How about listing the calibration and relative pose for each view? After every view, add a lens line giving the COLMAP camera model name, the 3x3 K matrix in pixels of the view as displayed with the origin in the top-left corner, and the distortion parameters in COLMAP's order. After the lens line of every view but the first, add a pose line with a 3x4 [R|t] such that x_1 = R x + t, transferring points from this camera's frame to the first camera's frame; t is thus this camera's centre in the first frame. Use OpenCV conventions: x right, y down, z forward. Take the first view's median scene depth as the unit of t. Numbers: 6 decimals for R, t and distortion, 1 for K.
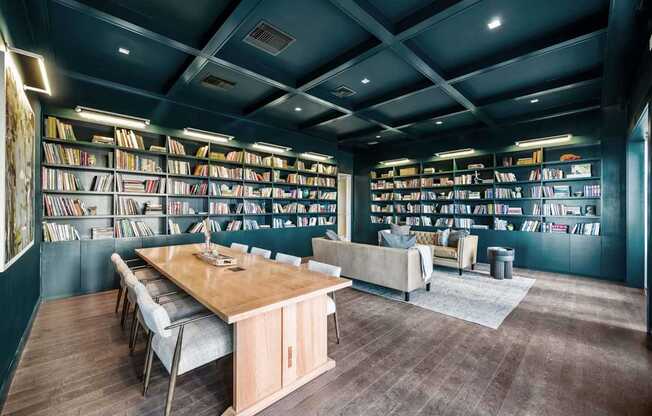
lens RADIAL K [[267.0, 0, 323.4], [0, 267.0, 209.7], [0, 0, 1]] dist [0.001187, 0.000446]
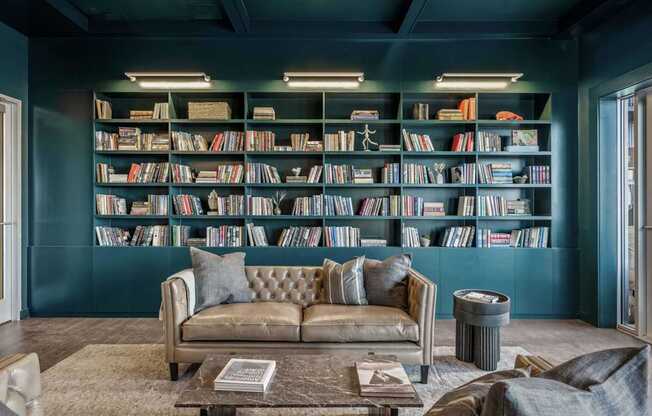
lens RADIAL K [[267.0, 0, 323.4], [0, 267.0, 209.7], [0, 0, 1]] dist [0.001187, 0.000446]
pose [[0.694759, -0.004550, 0.719228, 0.161595], [0.005398, 0.999985, 0.001112, 0.003057], [-0.719222, 0.003110, 0.694773, 0.657278]]
